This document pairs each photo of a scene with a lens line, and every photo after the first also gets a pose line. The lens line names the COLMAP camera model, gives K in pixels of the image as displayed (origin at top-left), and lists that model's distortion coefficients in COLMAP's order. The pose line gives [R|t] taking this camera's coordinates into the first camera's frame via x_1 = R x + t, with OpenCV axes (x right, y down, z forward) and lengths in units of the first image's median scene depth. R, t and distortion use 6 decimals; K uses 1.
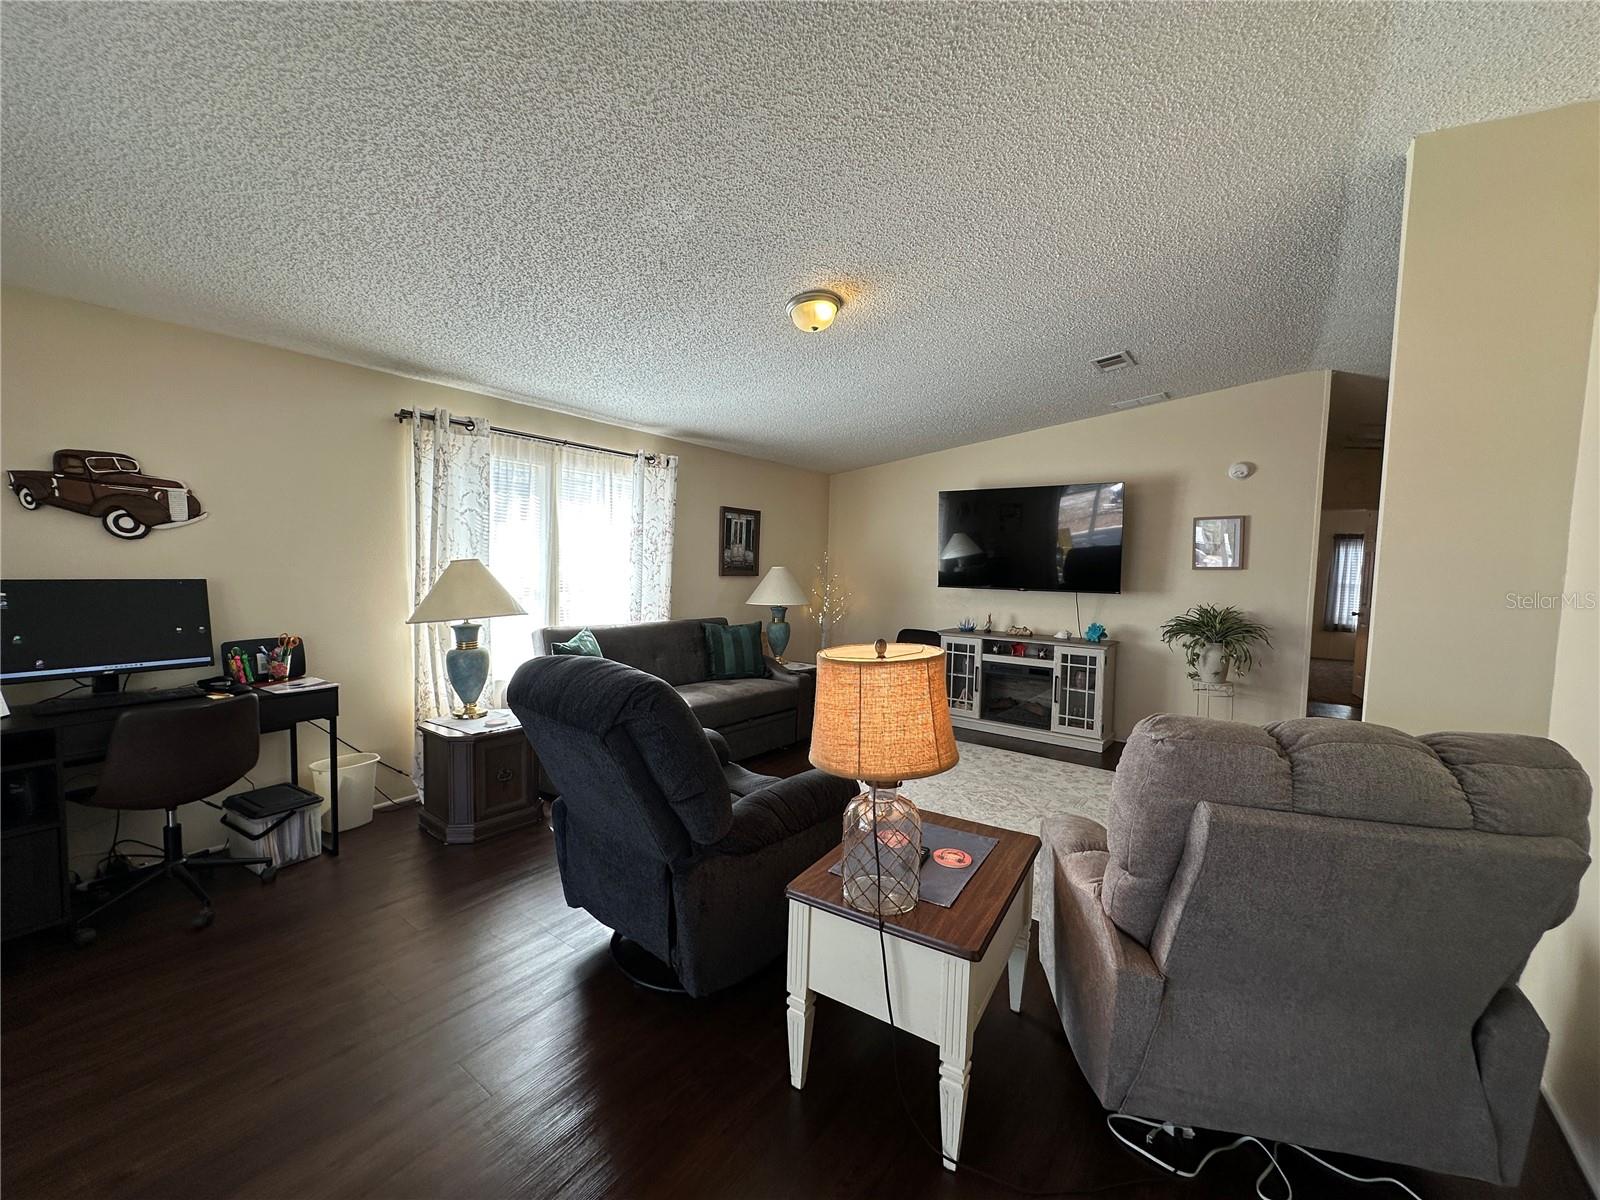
lens RADIAL K [[637.3, 0, 798.2], [0, 637.3, 606.5], [0, 0, 1]] dist [-0.004272, 0.000700]
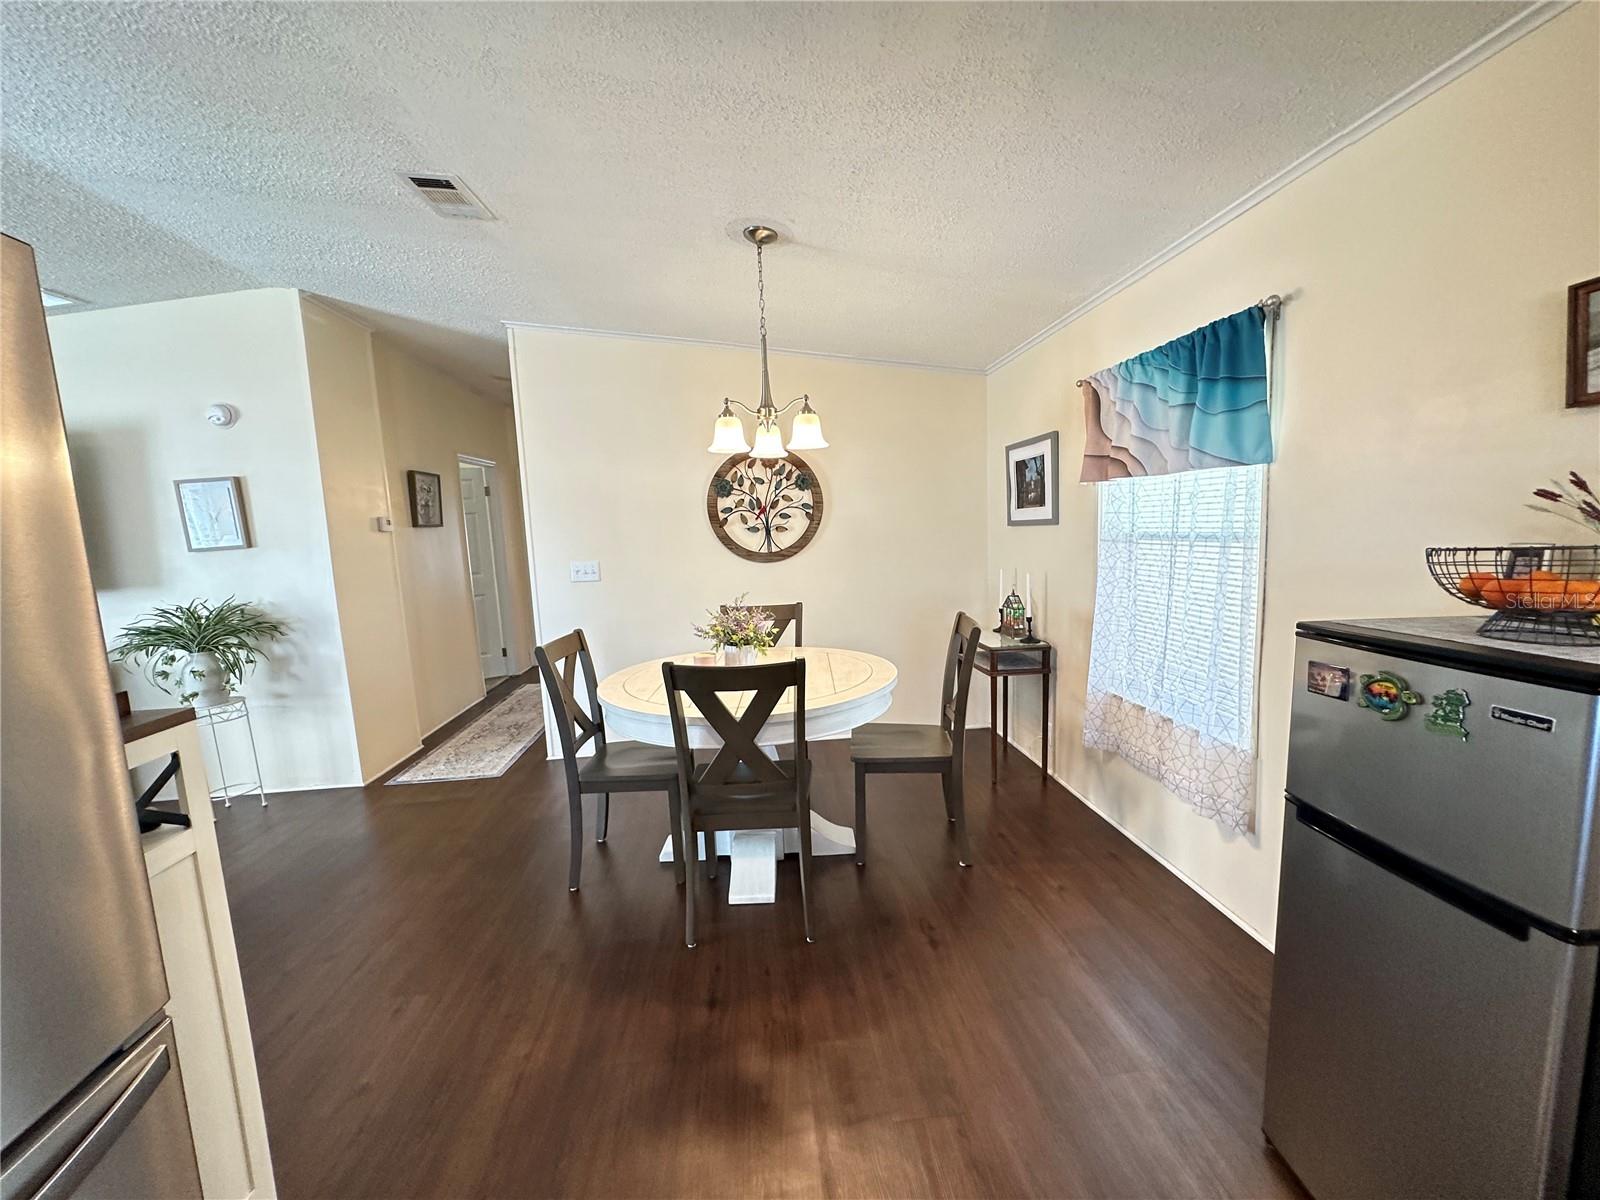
lens RADIAL K [[637.3, 0, 797.9], [0, 637.3, 600.0], [0, 0, 1]] dist [-0.004272, 0.000700]
pose [[0.746686, -0.135214, 0.651289, 0.660362], [0.108426, 0.990768, 0.081385, 0.012519], [-0.656280, 0.009848, 0.754453, -0.003527]]
